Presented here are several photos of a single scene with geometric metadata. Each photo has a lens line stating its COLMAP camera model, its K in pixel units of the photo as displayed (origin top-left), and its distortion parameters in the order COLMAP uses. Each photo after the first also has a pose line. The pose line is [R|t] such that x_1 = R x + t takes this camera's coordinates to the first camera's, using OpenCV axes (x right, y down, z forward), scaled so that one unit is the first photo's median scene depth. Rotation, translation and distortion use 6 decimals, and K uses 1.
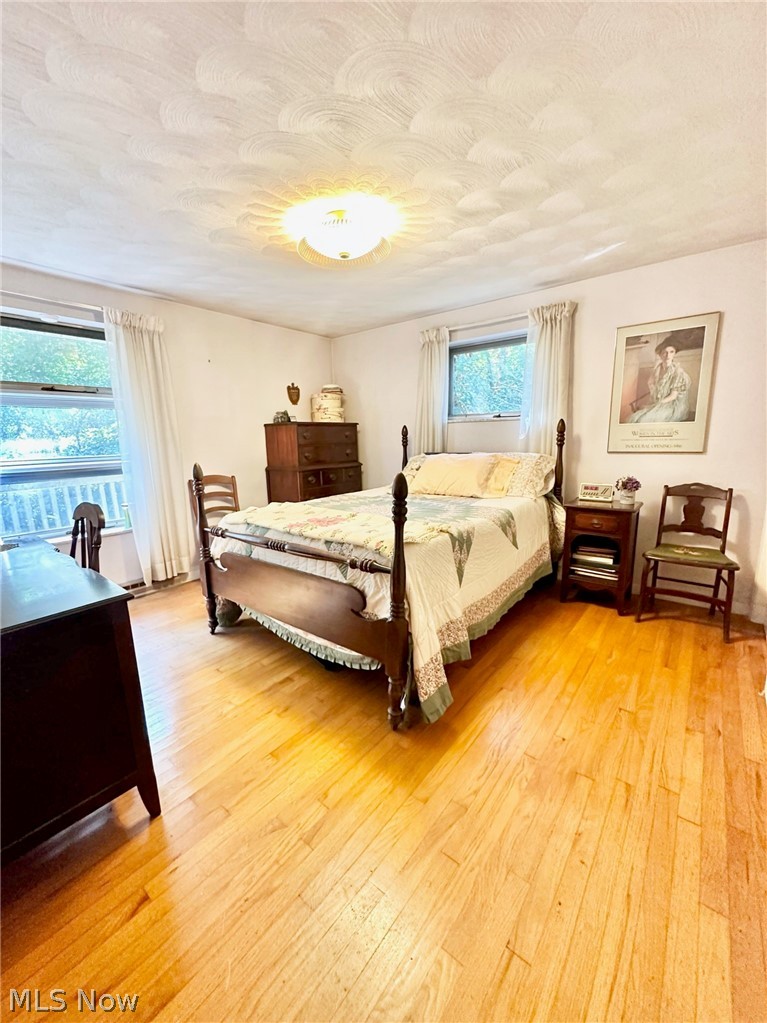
lens RADIAL K [[407.4, 0, 383.5], [0, 407.4, 511.5], [0, 0, 1]] dist [-0.002879, 0.000350]
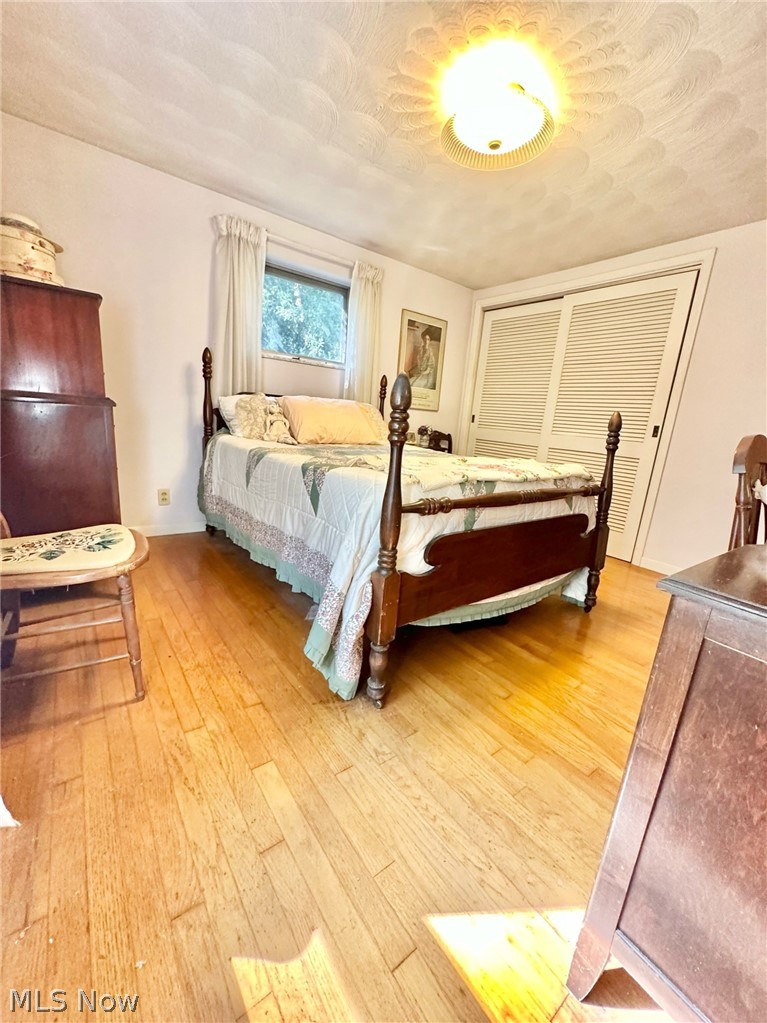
lens RADIAL K [[407.4, 0, 383.5], [0, 407.4, 511.5], [0, 0, 1]] dist [-0.002879, 0.000350]
pose [[0.247713, -0.179186, 0.952119, -0.878951], [0.091835, 0.982666, 0.161042, -0.036428], [-0.964471, 0.047545, 0.259874, 0.843412]]
